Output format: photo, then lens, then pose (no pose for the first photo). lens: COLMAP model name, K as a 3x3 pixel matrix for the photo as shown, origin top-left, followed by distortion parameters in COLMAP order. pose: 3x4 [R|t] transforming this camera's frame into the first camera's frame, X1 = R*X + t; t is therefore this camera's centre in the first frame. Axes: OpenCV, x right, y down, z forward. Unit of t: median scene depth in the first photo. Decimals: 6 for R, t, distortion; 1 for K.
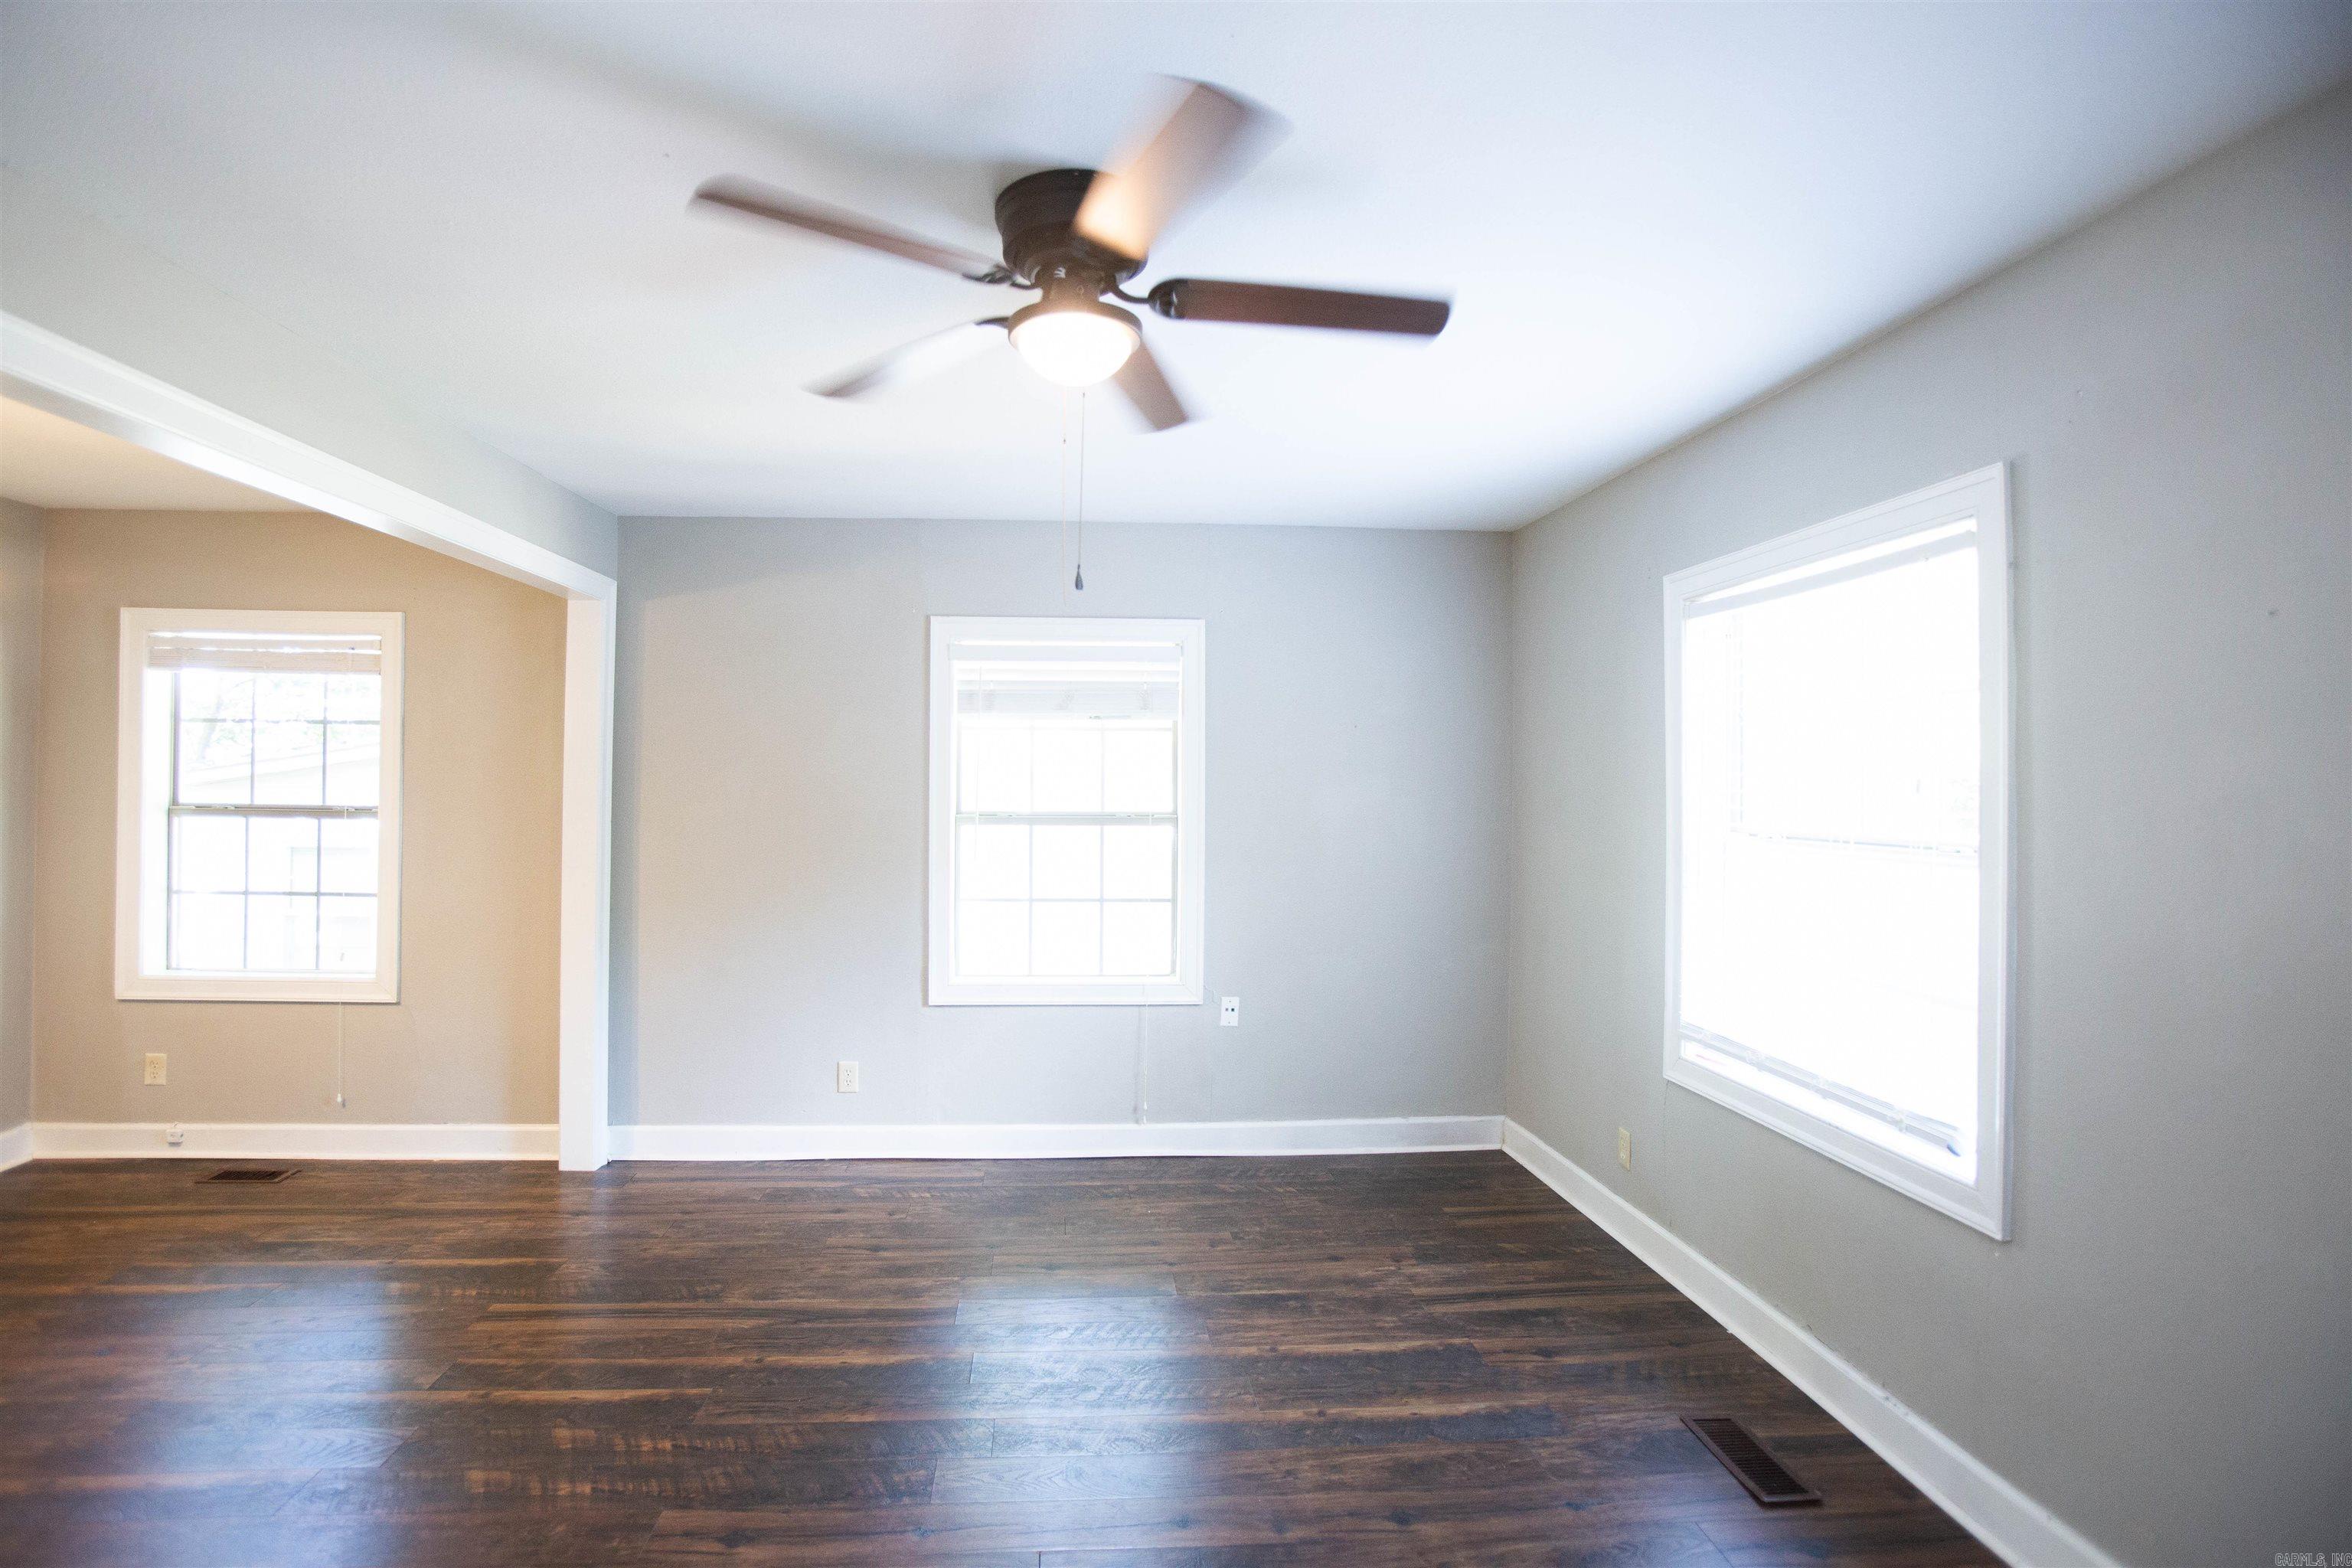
lens RADIAL K [[1172.7, 0, 1135.9], [0, 1172.7, 782.1], [0, 0, 1]] dist [-0.068271, 0.033494]
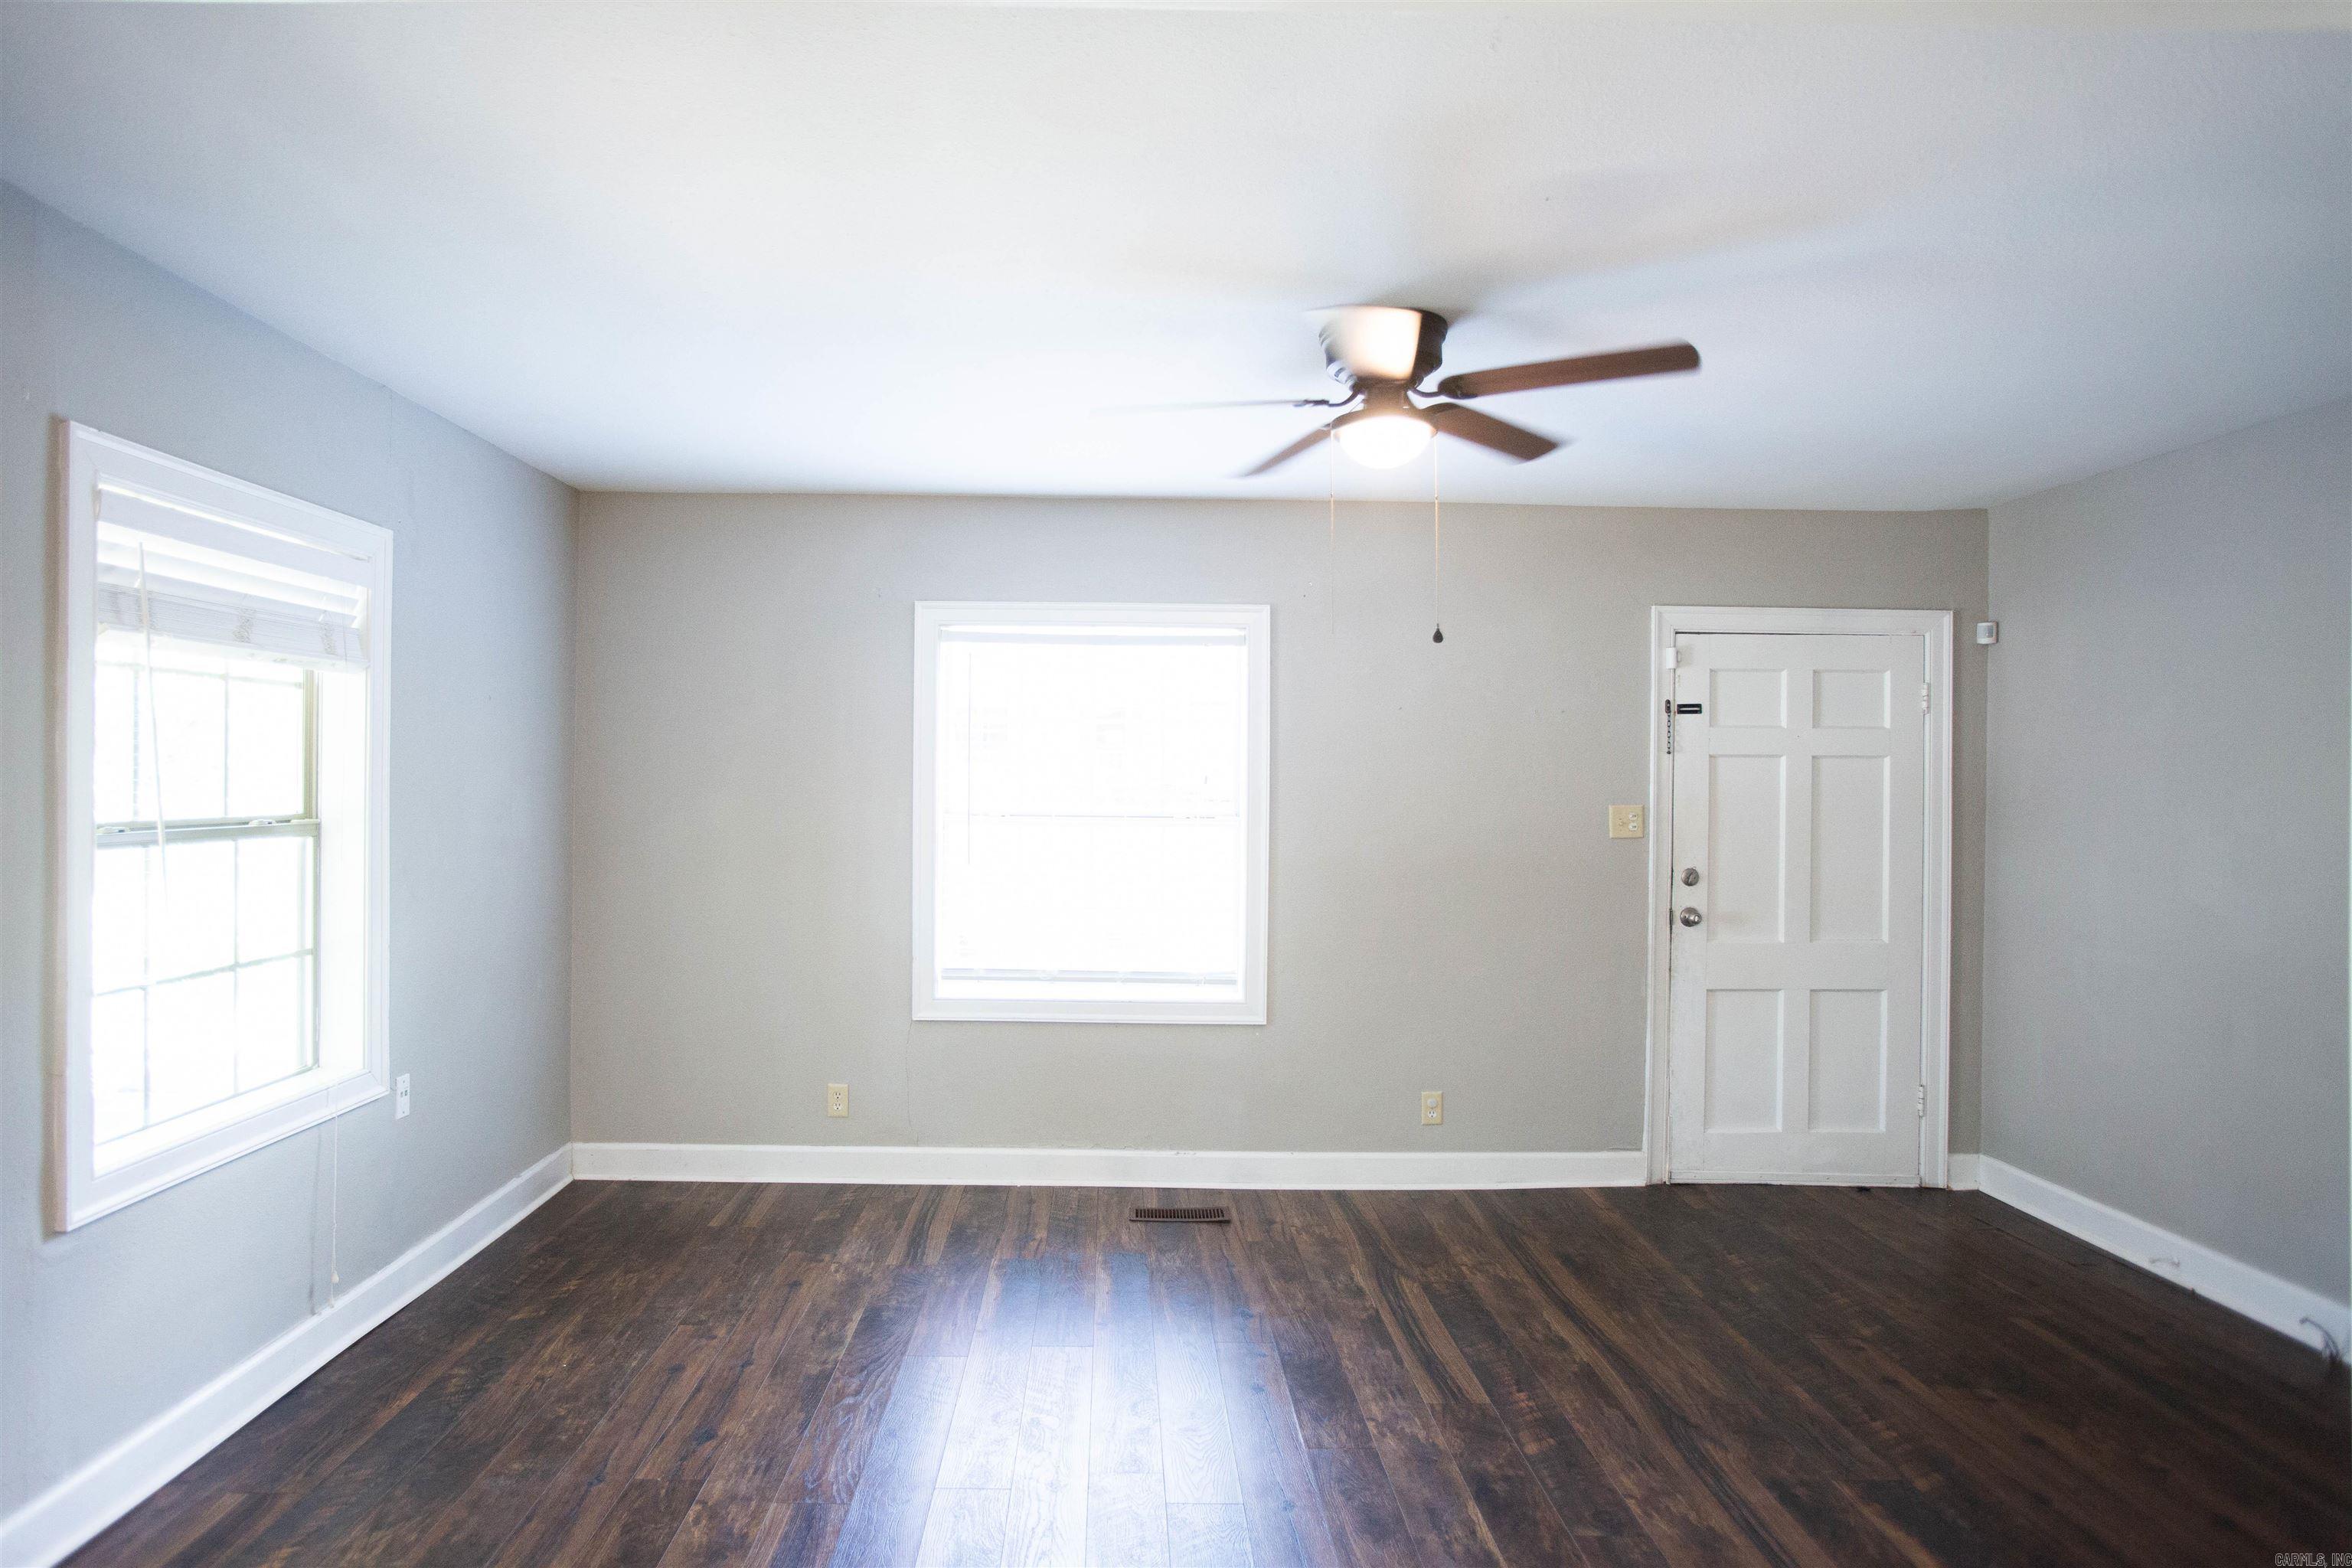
lens RADIAL K [[1341.6, 0, 1099.6], [0, 1341.6, 756.9], [0, 0, 1]] dist [-0.005300, 0.000613]
pose [[0.070691, 0.008683, 0.997461, -0.746810], [-0.015313, 0.999854, -0.007618, -0.007069], [-0.997381, -0.014736, 0.070813, 0.575956]]
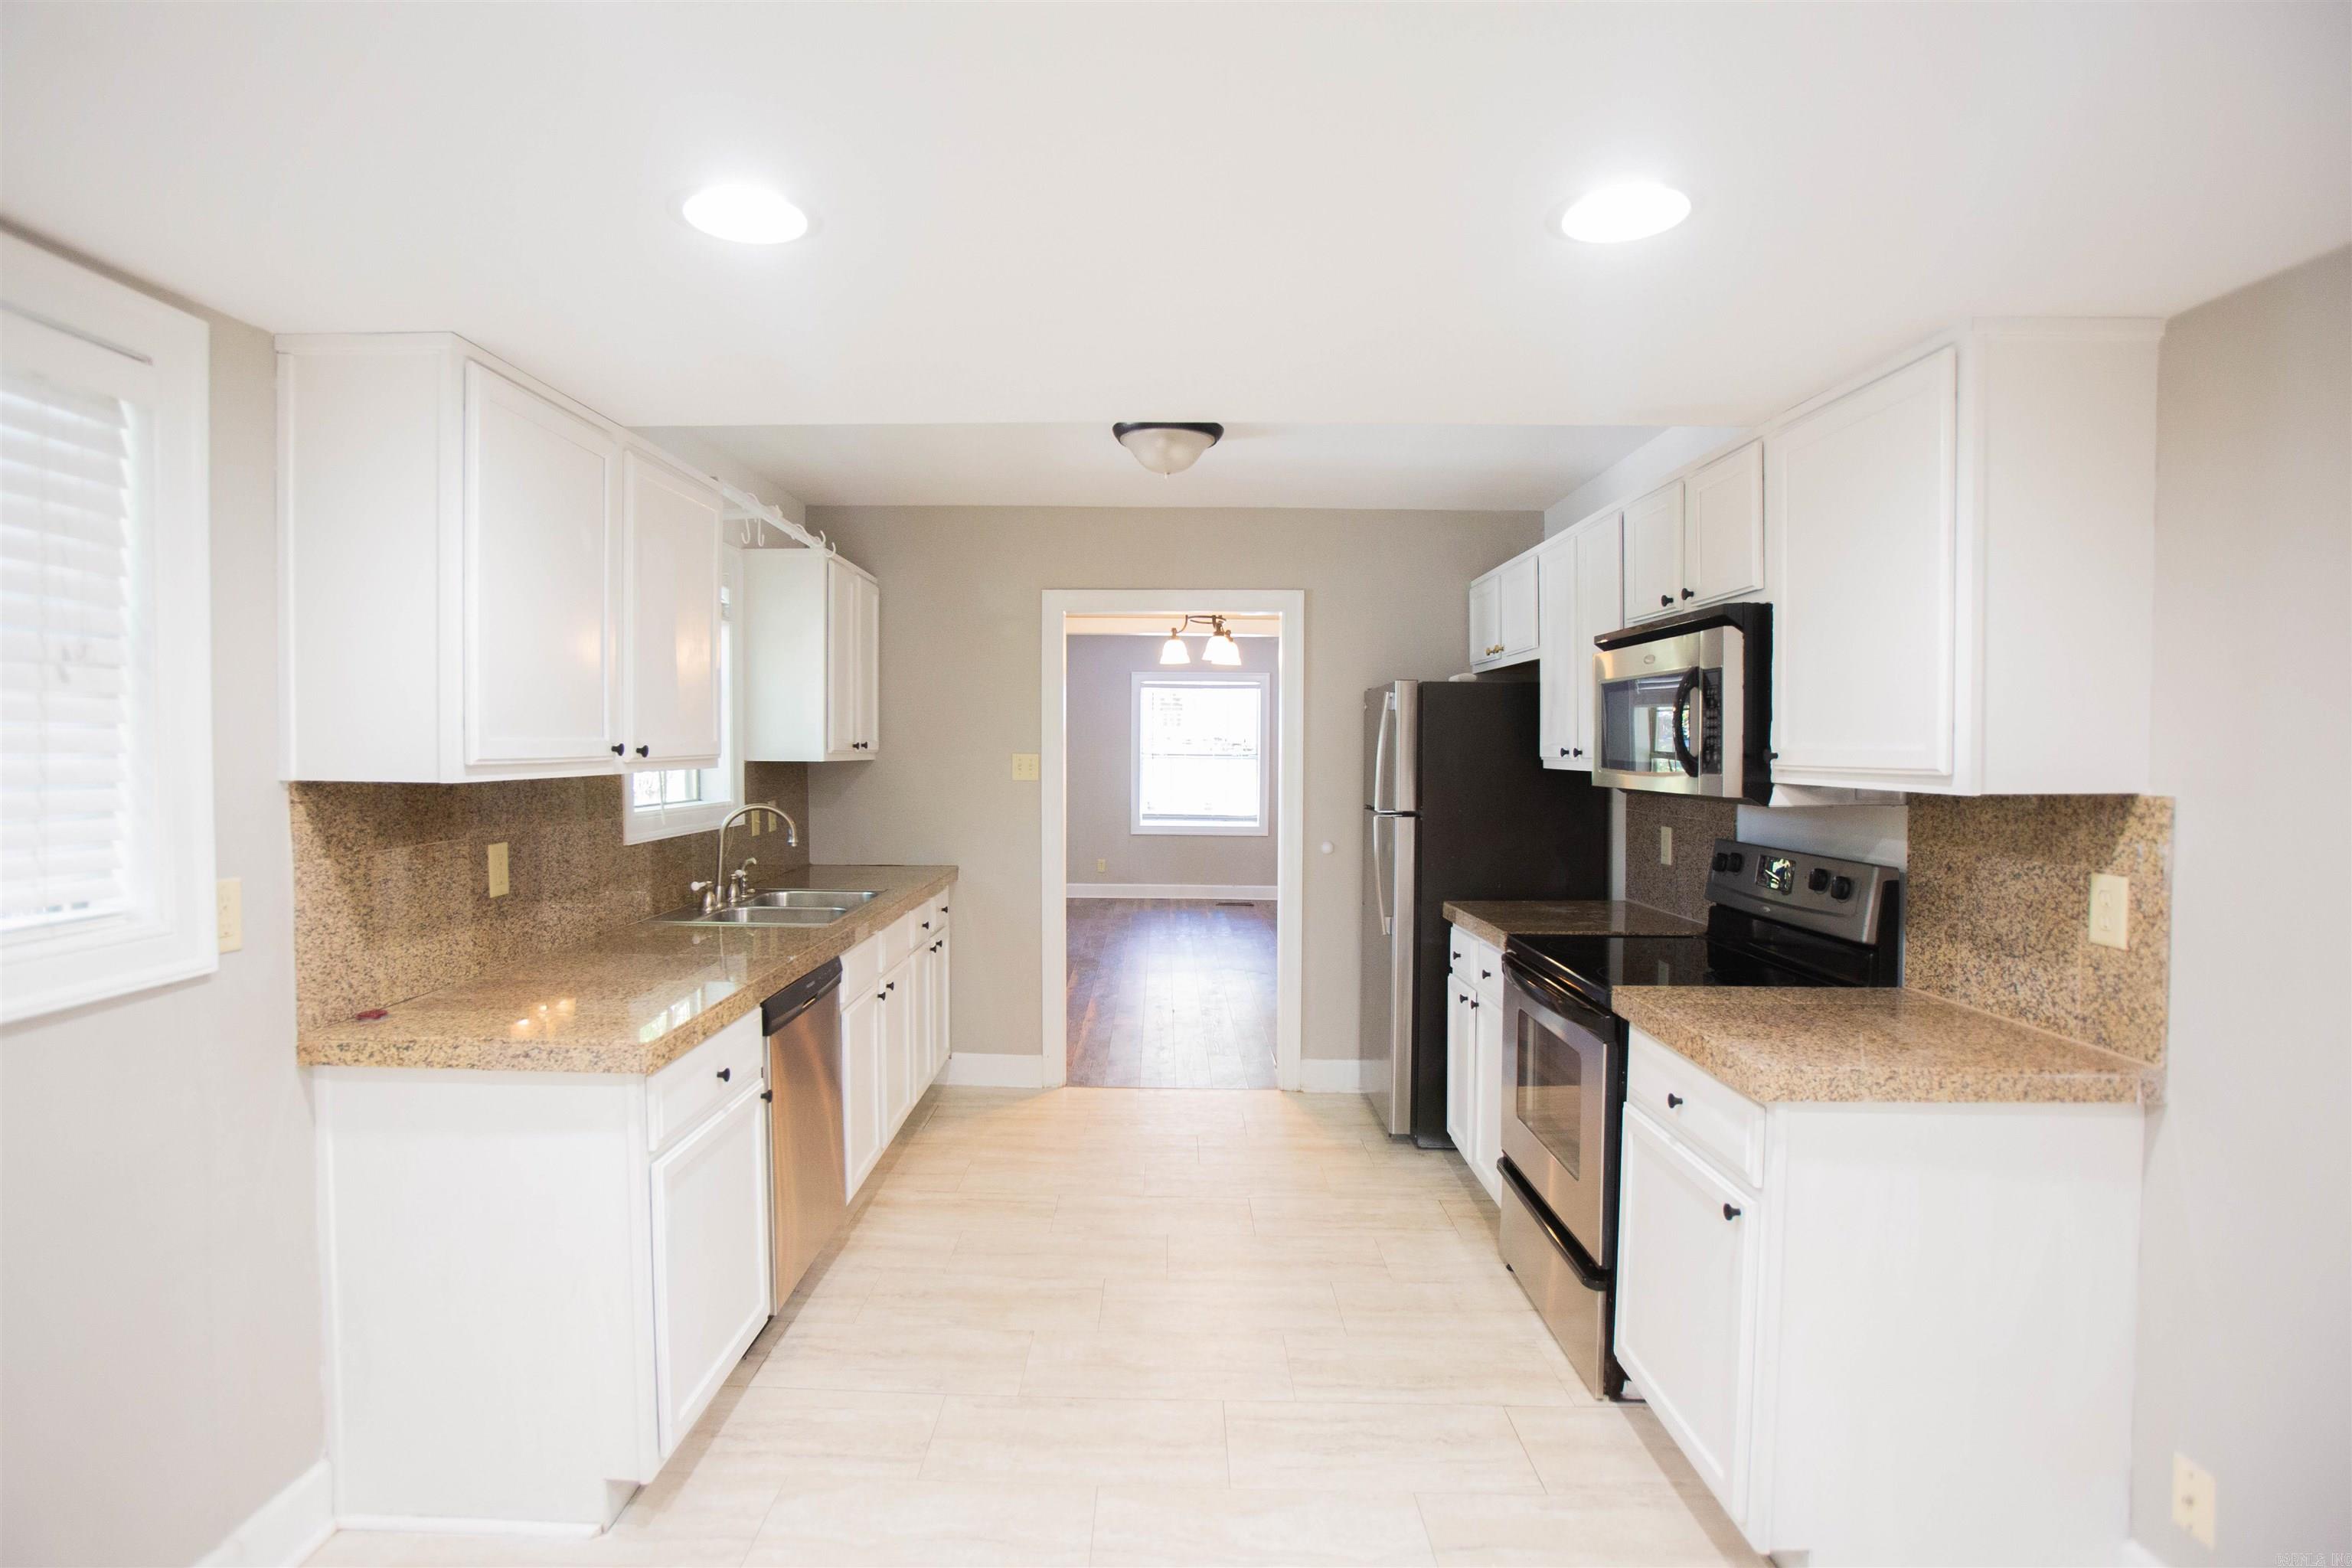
lens RADIAL K [[1172.7, 0, 1160.0], [0, 1172.7, 785.2], [0, 0, 1]] dist [-0.068271, 0.033494]
pose [[0.067558, -0.048492, 0.996536, -2.068932], [-0.010666, 0.998726, 0.049321, -0.024333], [-0.997658, -0.013961, 0.066955, 0.577080]]
